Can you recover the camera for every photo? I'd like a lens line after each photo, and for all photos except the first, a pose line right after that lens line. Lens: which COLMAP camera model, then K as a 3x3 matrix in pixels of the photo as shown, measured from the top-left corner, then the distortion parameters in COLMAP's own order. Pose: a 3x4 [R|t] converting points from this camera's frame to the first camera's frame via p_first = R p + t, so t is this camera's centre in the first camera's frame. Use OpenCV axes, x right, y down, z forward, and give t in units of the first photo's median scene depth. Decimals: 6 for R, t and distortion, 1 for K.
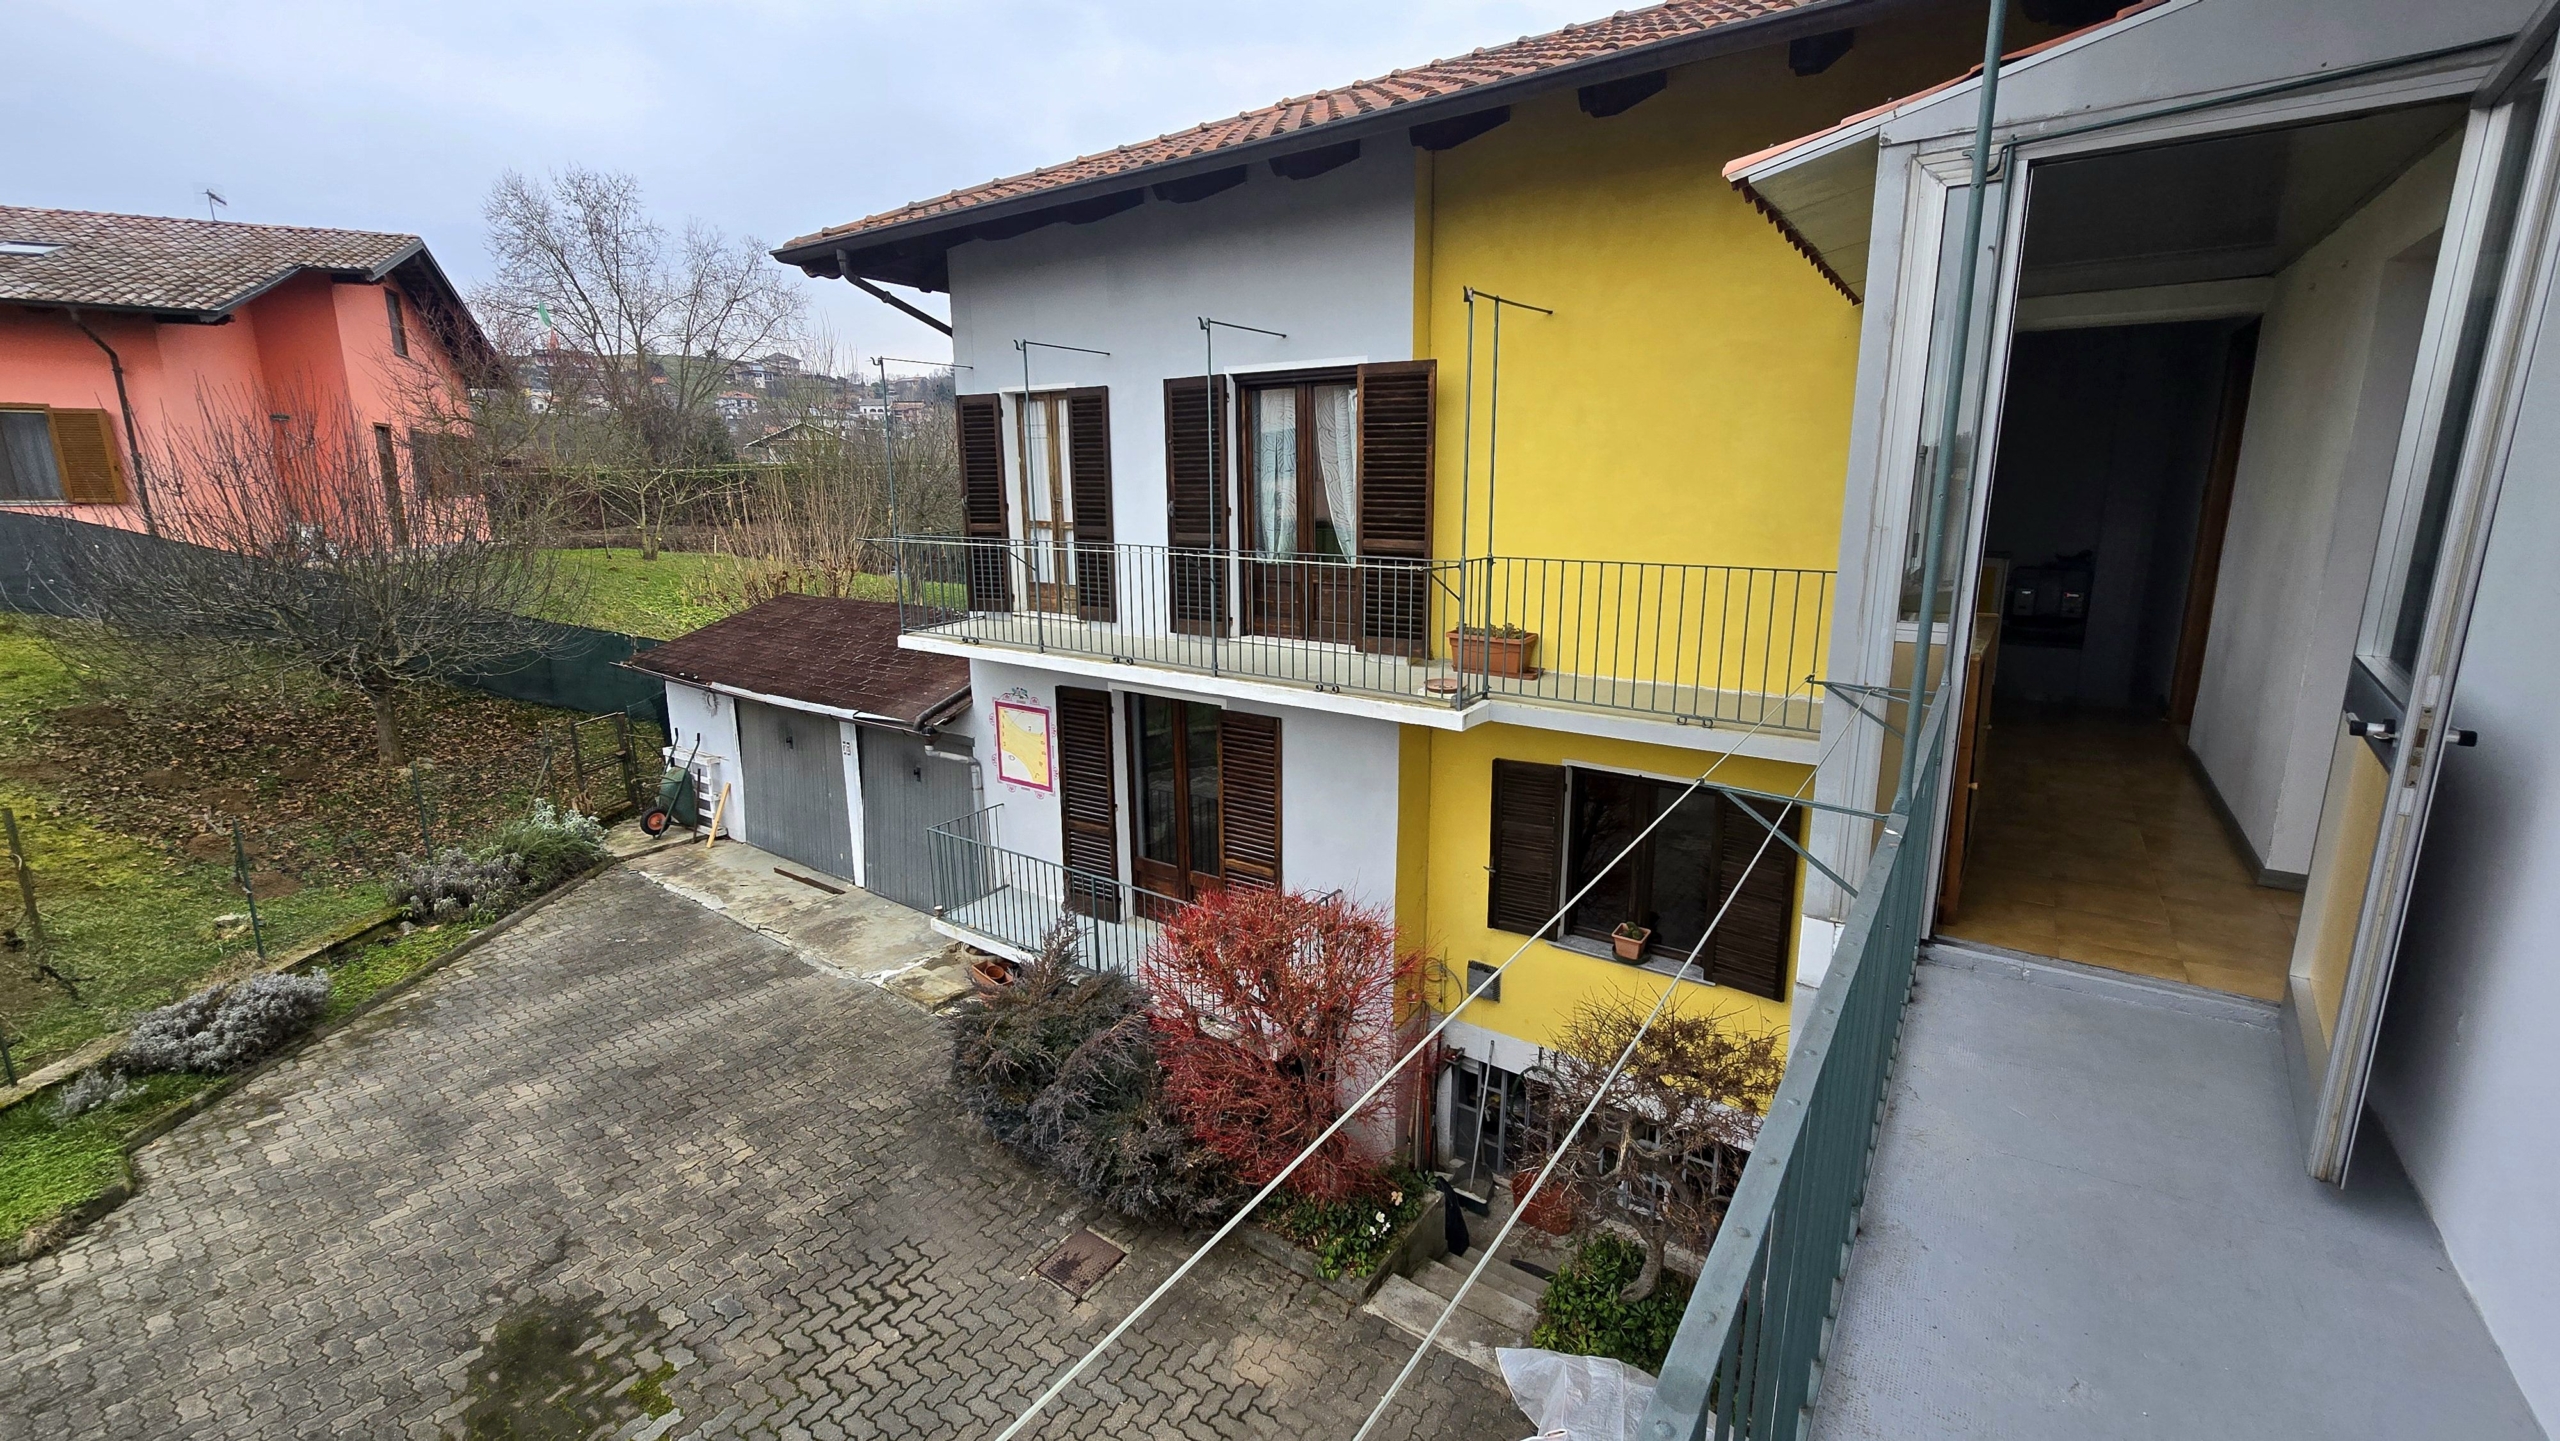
lens RADIAL K [[1043.9, 0, 1284.6], [0, 1043.9, 694.7], [0, 0, 1]] dist [-0.002372, 0.000504]
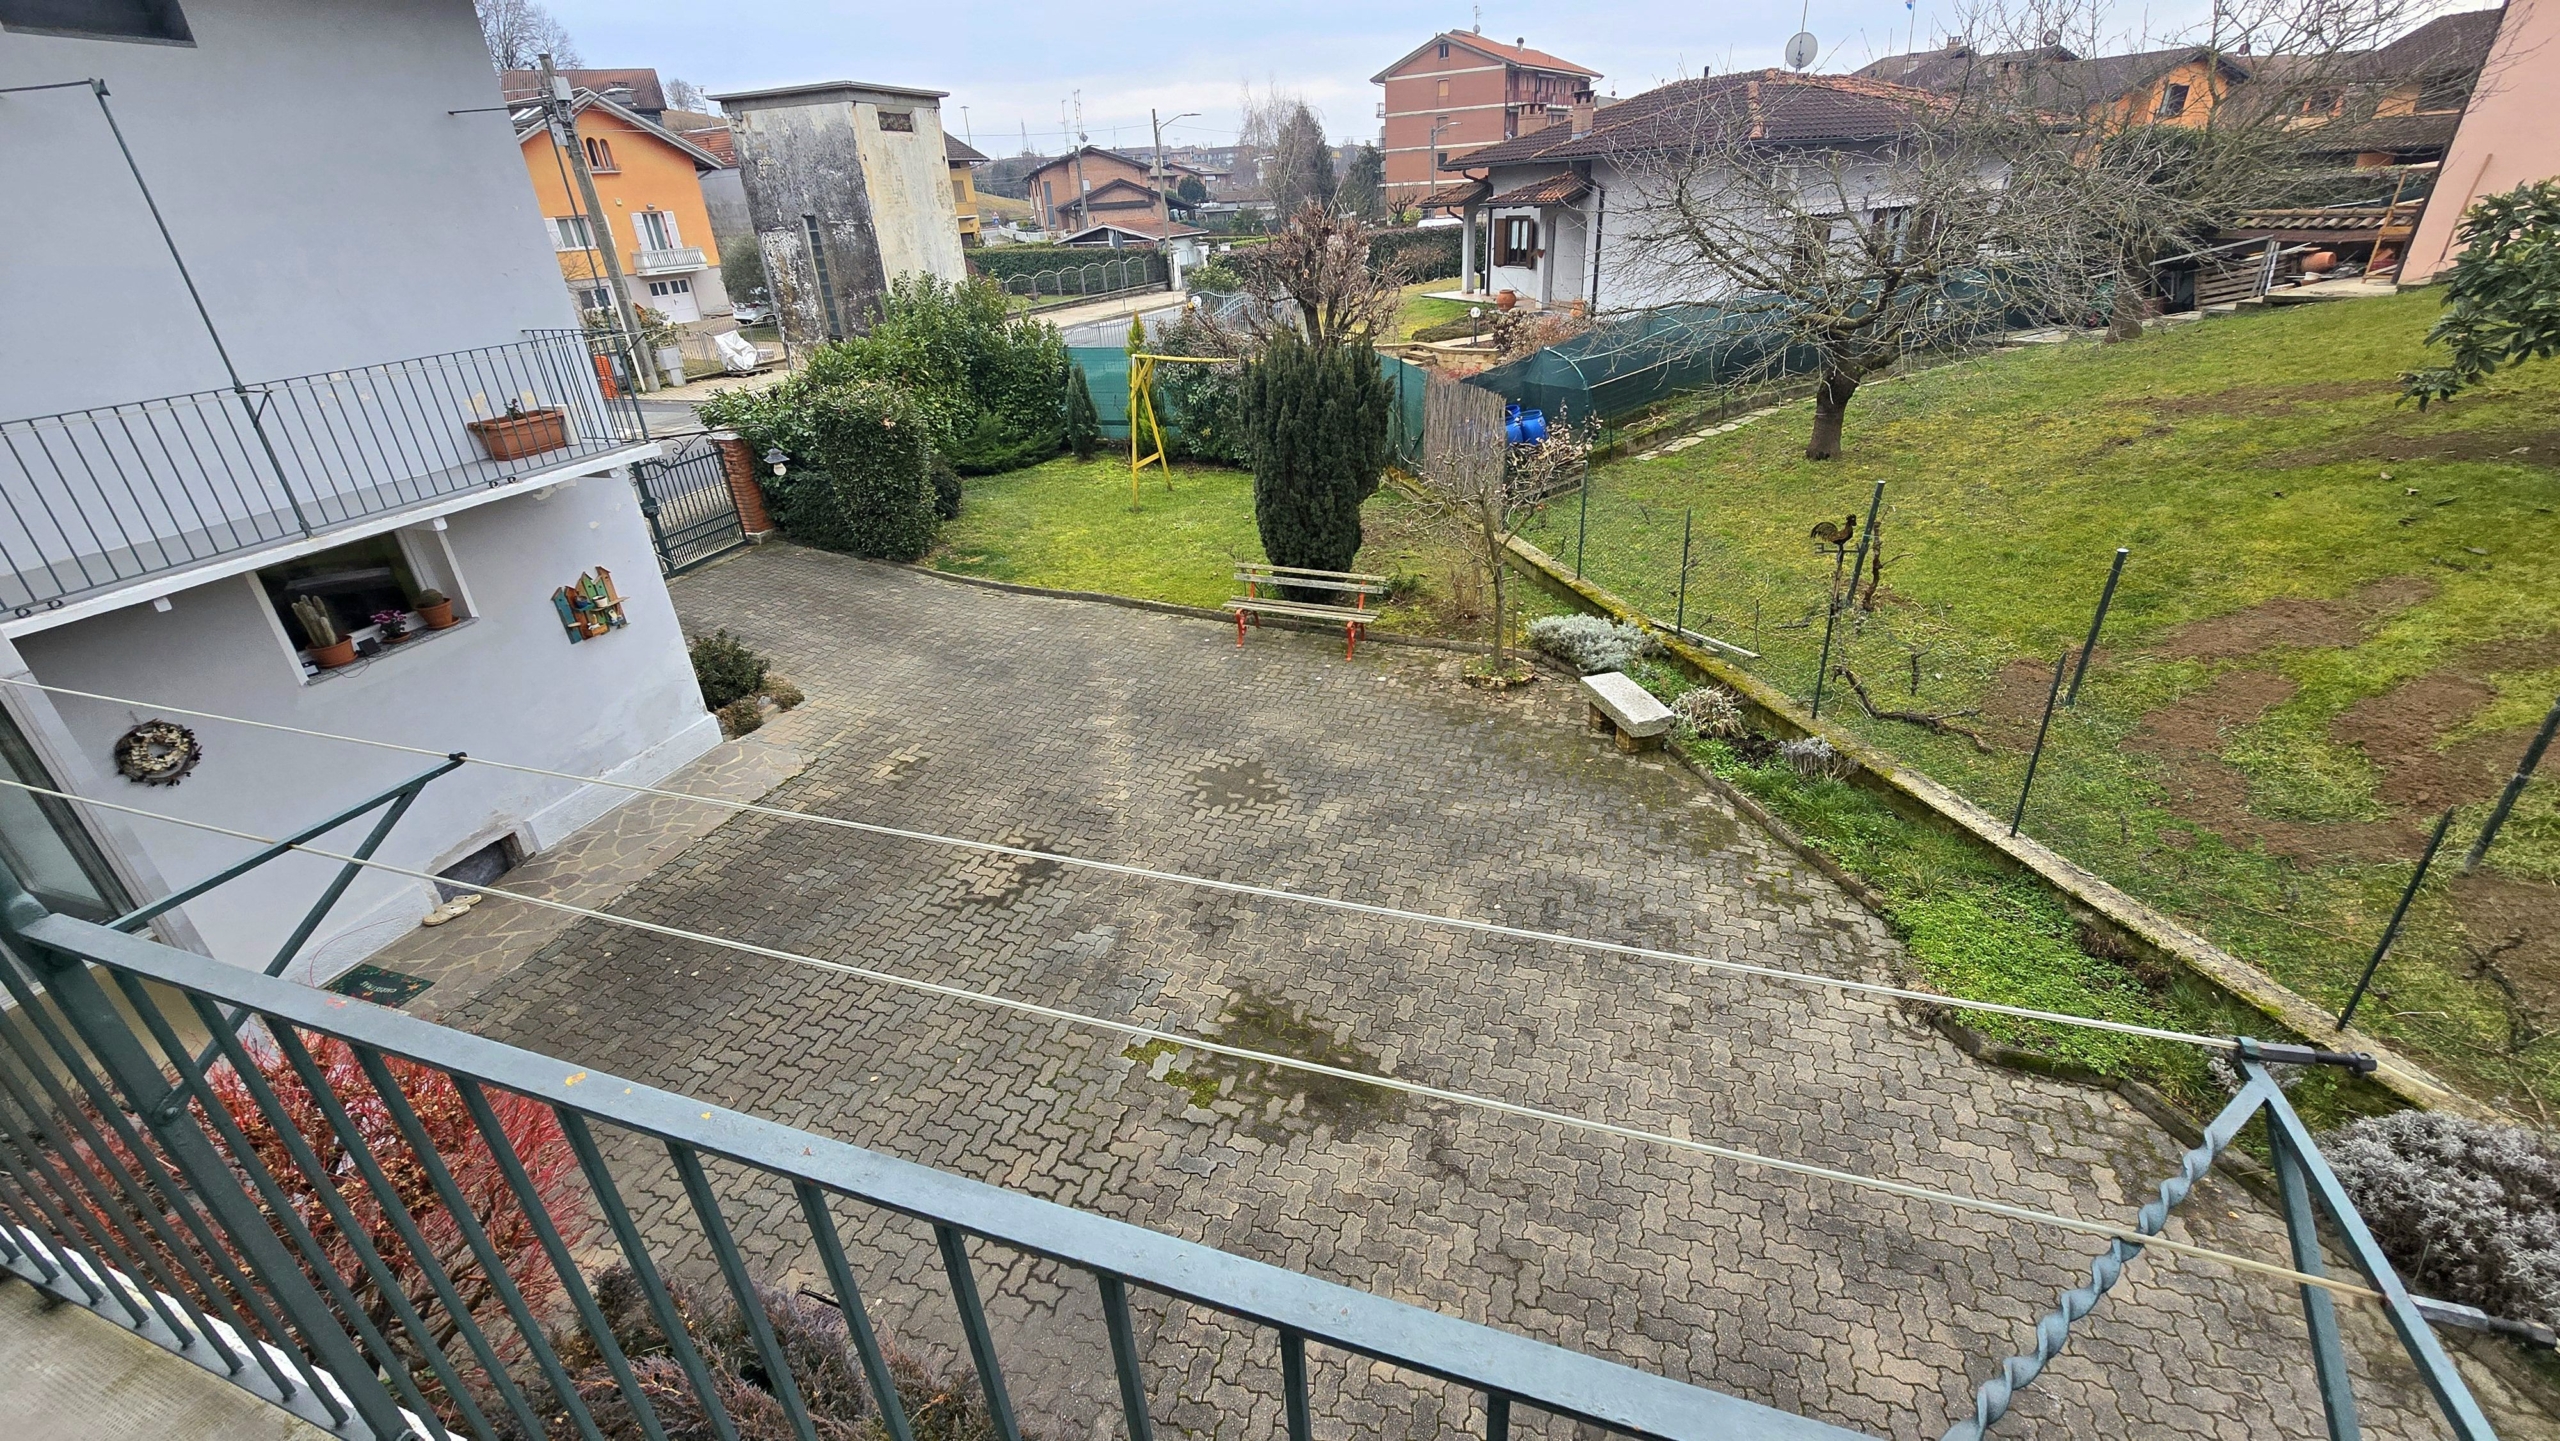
lens RADIAL K [[1041.0, 0, 1286.8], [0, 1041.0, 698.1], [0, 0, 1]] dist [-0.001107, -0.004051]
pose [[-0.957204, 0.177547, -0.228554, -0.258862], [0.001473, 0.792696, 0.609616, -0.175395], [0.289409, 0.583190, -0.759033, 0.816911]]
